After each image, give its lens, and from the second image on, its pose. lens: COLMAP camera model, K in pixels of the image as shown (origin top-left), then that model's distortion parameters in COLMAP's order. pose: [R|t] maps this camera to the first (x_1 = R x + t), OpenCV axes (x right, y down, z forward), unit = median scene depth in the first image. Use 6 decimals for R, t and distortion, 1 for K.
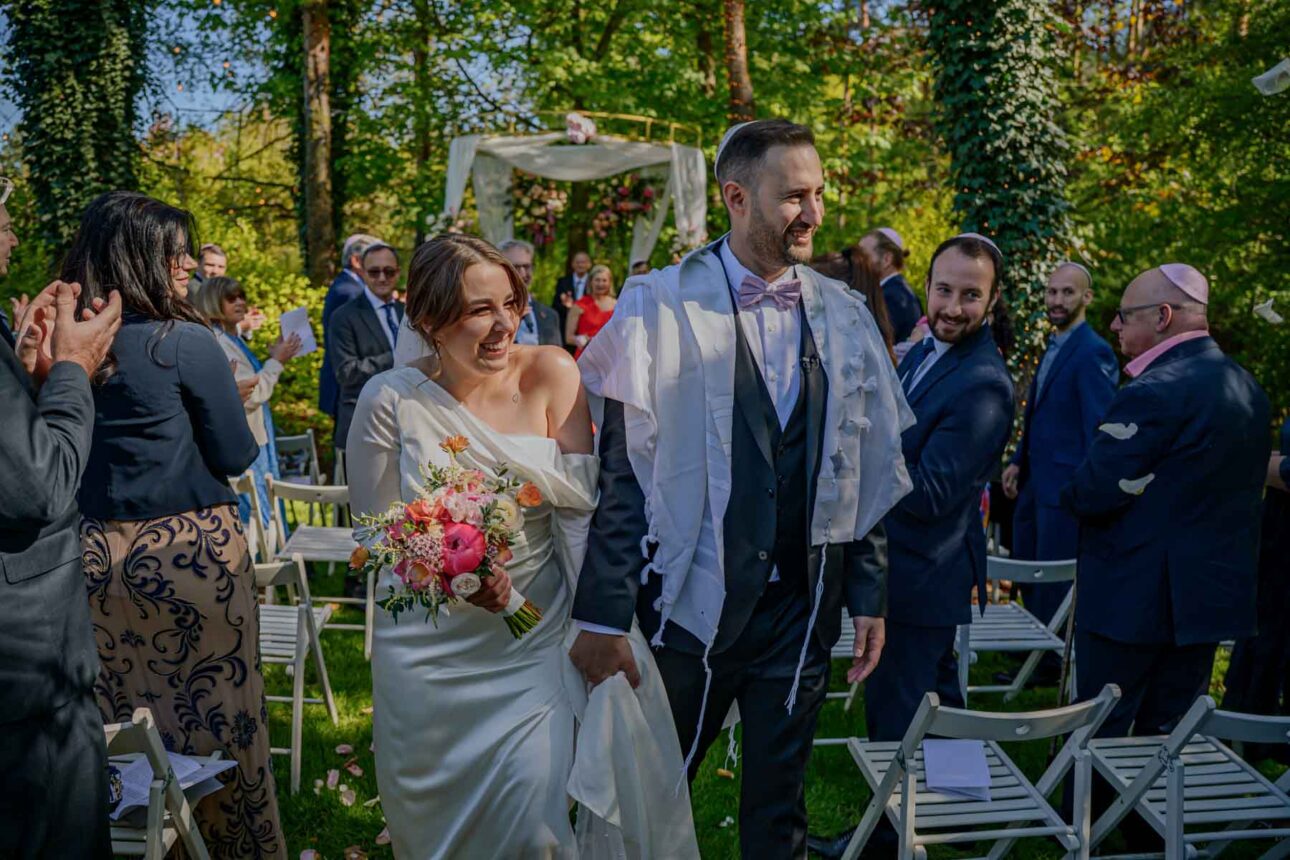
lens RADIAL K [[877.6, 0, 639.1], [0, 877.6, 436.9], [0, 0, 1]] dist [-0.125510, 0.090318]
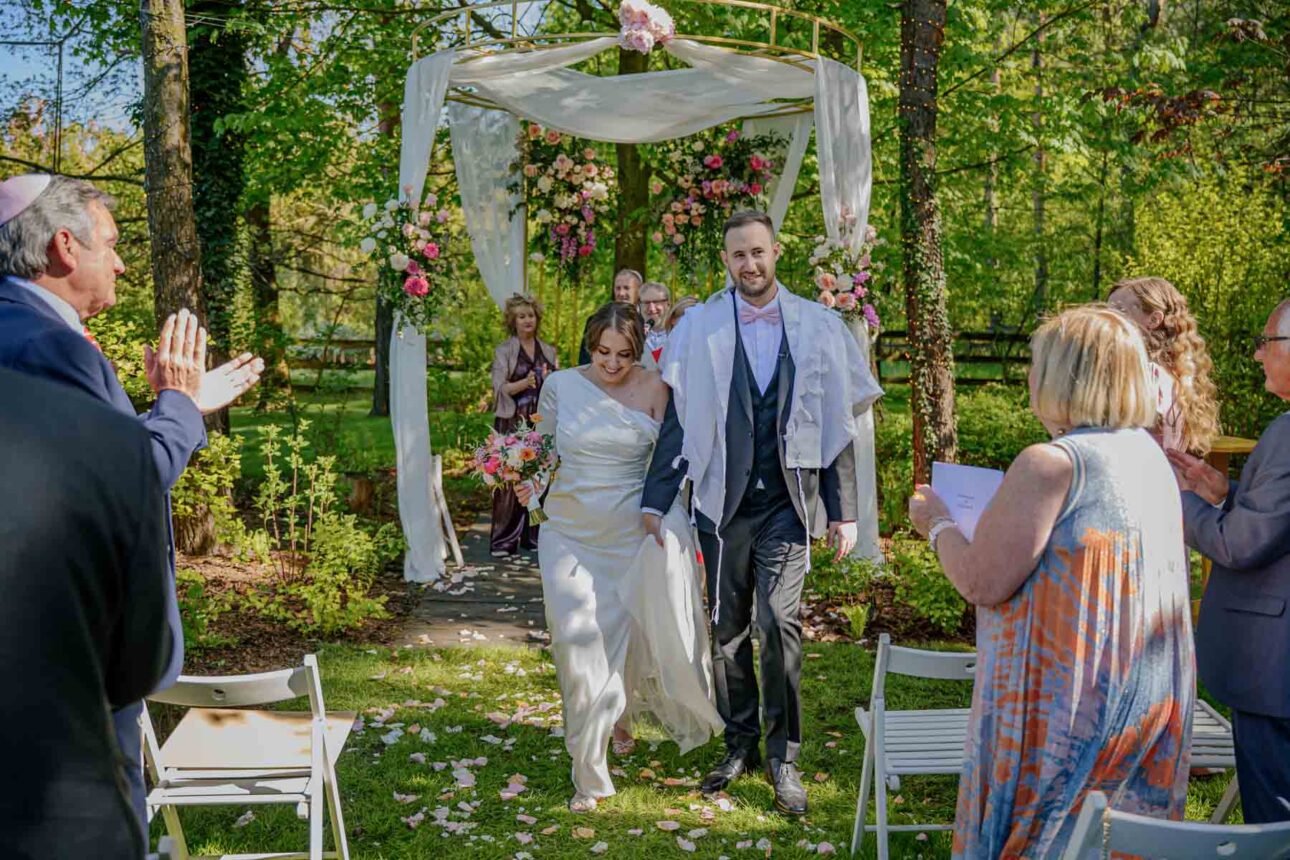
lens RADIAL K [[1140.7, 0, 645.0], [0, 1140.7, 430.0], [0, 0, 1]] dist [-0.001017, 0.002188]
pose [[0.998836, -0.018936, -0.044360, -0.033456], [0.015071, 0.996191, -0.085887, -0.042552], [0.045818, 0.085118, 0.995317, 0.263831]]
